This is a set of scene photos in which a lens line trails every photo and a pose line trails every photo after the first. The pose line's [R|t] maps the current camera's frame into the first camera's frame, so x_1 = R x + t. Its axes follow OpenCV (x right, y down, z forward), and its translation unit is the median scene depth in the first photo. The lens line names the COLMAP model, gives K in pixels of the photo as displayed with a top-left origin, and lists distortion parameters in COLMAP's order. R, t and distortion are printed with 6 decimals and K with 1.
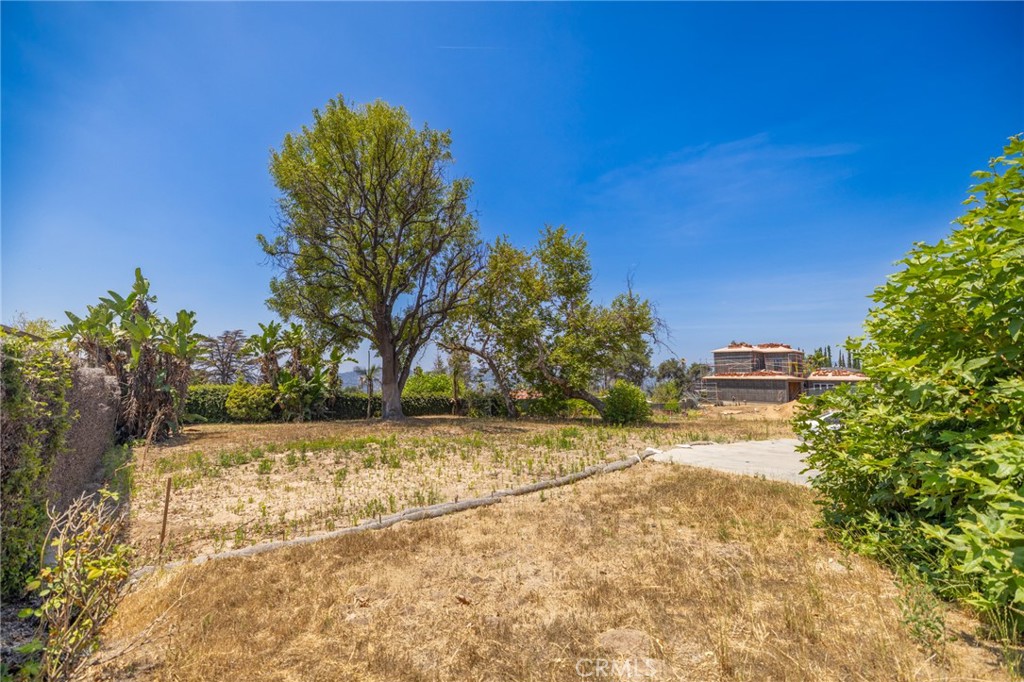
lens RADIAL K [[429.1, 0, 508.2], [0, 429.1, 340.1], [0, 0, 1]] dist [0.002720, -0.001045]
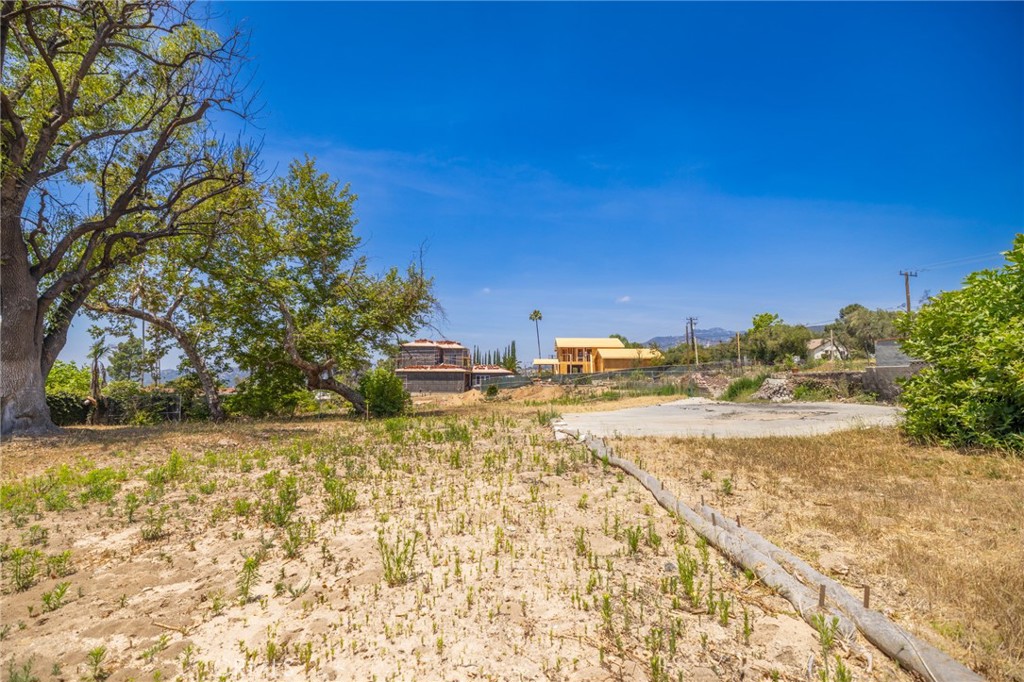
lens RADIAL K [[429.1, 0, 512.1], [0, 429.1, 344.6], [0, 0, 1]] dist [0.002720, -0.001045]
pose [[0.655355, 0.051320, 0.753576, -0.142235], [-0.058301, 0.998150, -0.017275, 0.031915], [-0.753068, -0.032613, 0.657134, 0.146603]]
